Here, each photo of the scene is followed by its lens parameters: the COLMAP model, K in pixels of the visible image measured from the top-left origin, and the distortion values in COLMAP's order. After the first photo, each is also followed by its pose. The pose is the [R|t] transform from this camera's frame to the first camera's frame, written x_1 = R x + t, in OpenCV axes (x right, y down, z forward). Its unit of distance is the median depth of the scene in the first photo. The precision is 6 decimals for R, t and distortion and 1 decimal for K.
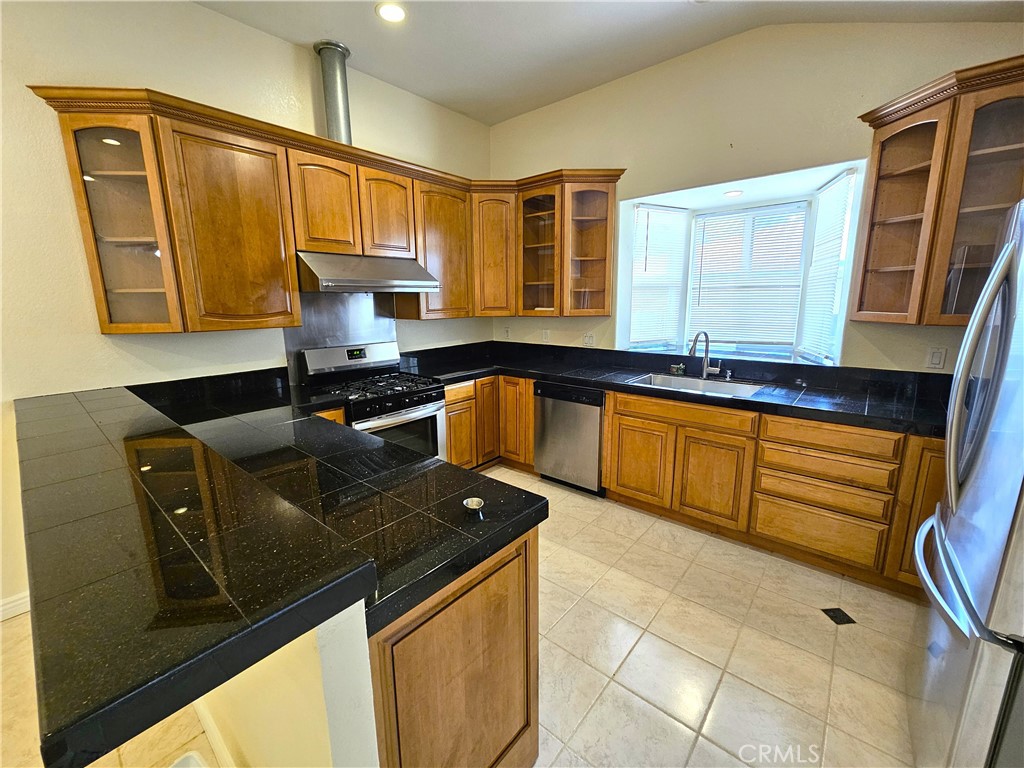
lens RADIAL K [[421.9, 0, 504.4], [0, 421.9, 379.8], [0, 0, 1]] dist [-0.002475, -0.001115]
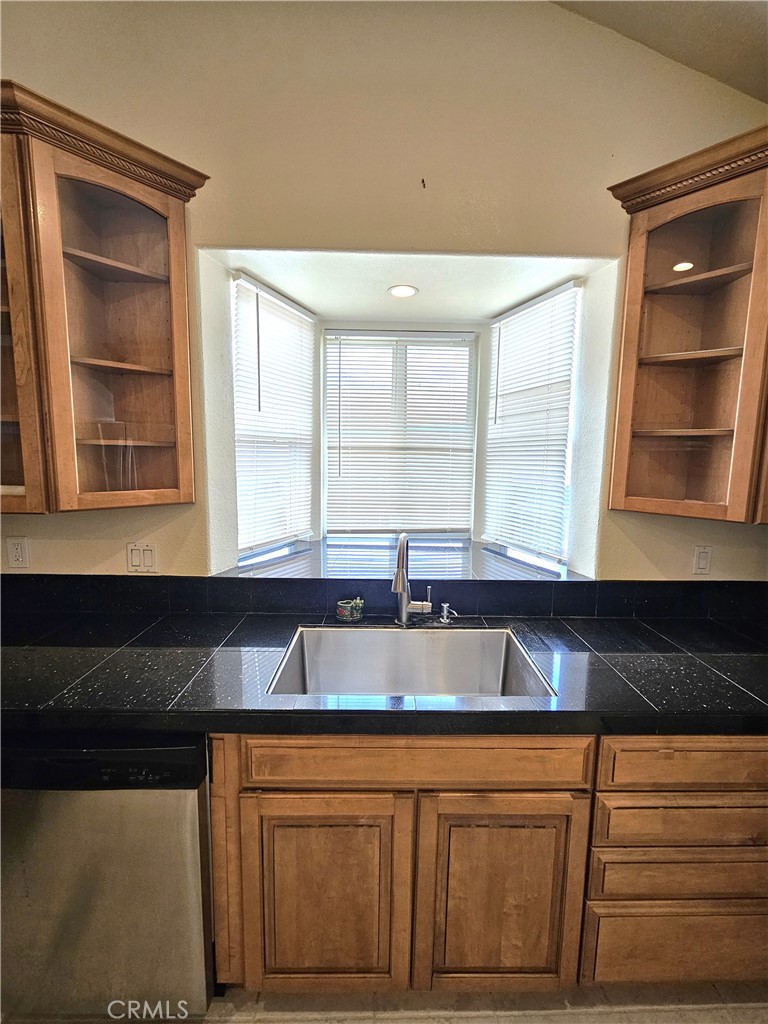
lens RADIAL K [[421.9, 0, 392.6], [0, 421.9, 504.2], [0, 0, 1]] dist [-0.002475, -0.001115]
pose [[0.740078, -0.052706, 0.670452, 0.125376], [0.100630, 0.994379, -0.032910, -0.132116], [-0.664949, 0.091824, 0.741223, 0.612502]]
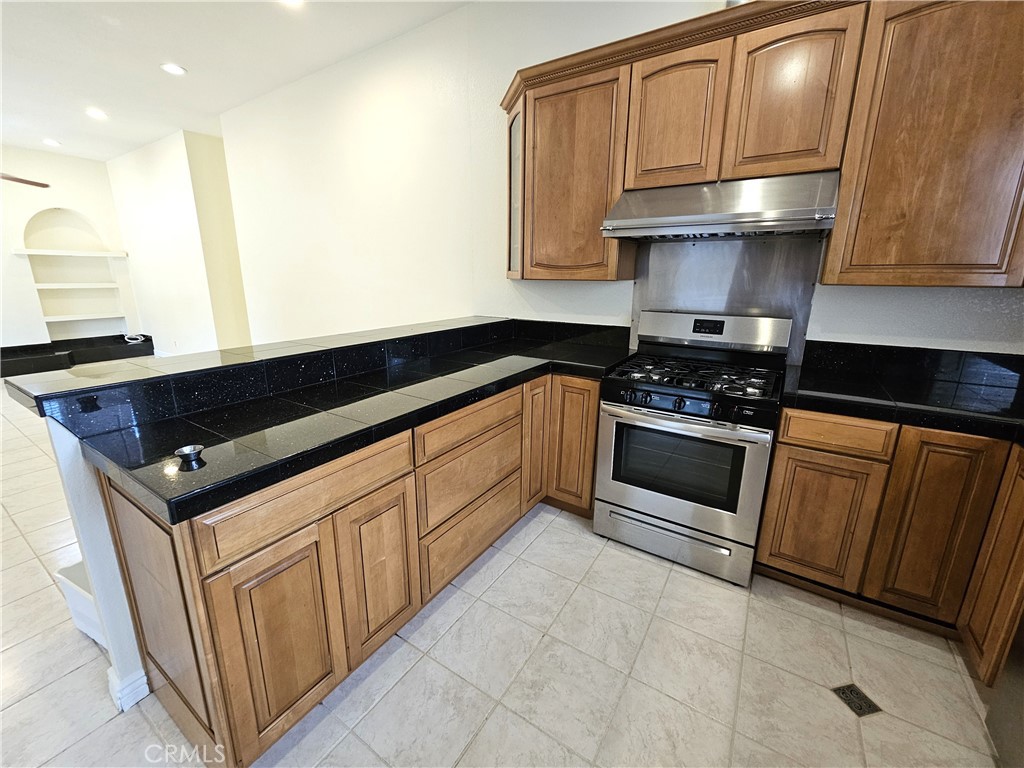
lens RADIAL K [[421.9, 0, 501.1], [0, 421.9, 377.8], [0, 0, 1]] dist [-0.002475, -0.001115]
pose [[0.126880, 0.254615, -0.958683, 0.327896], [-0.189779, 0.954871, 0.228486, -0.077372], [0.973594, 0.152948, 0.169475, 0.560927]]
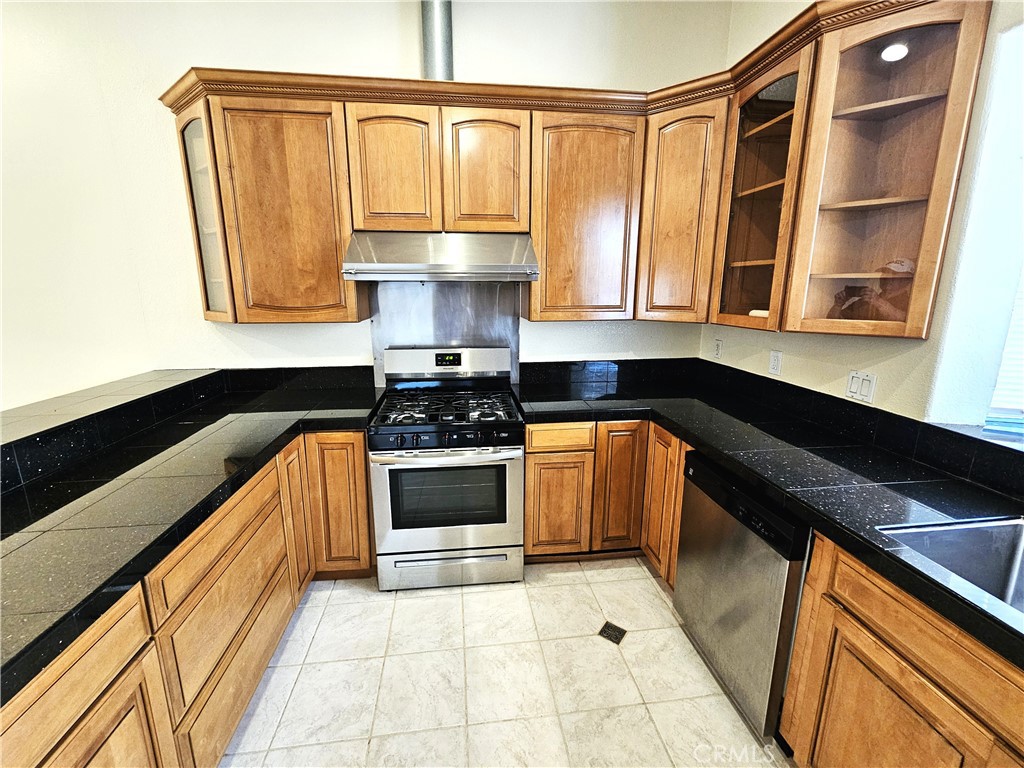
lens RADIAL K [[421.9, 0, 504.4], [0, 421.9, 377.7], [0, 0, 1]] dist [-0.002475, -0.001115]
pose [[0.739947, 0.151588, -0.655362, 0.256586], [-0.134807, 0.987929, 0.076307, -0.104869], [0.659018, 0.031884, 0.751451, 0.489838]]
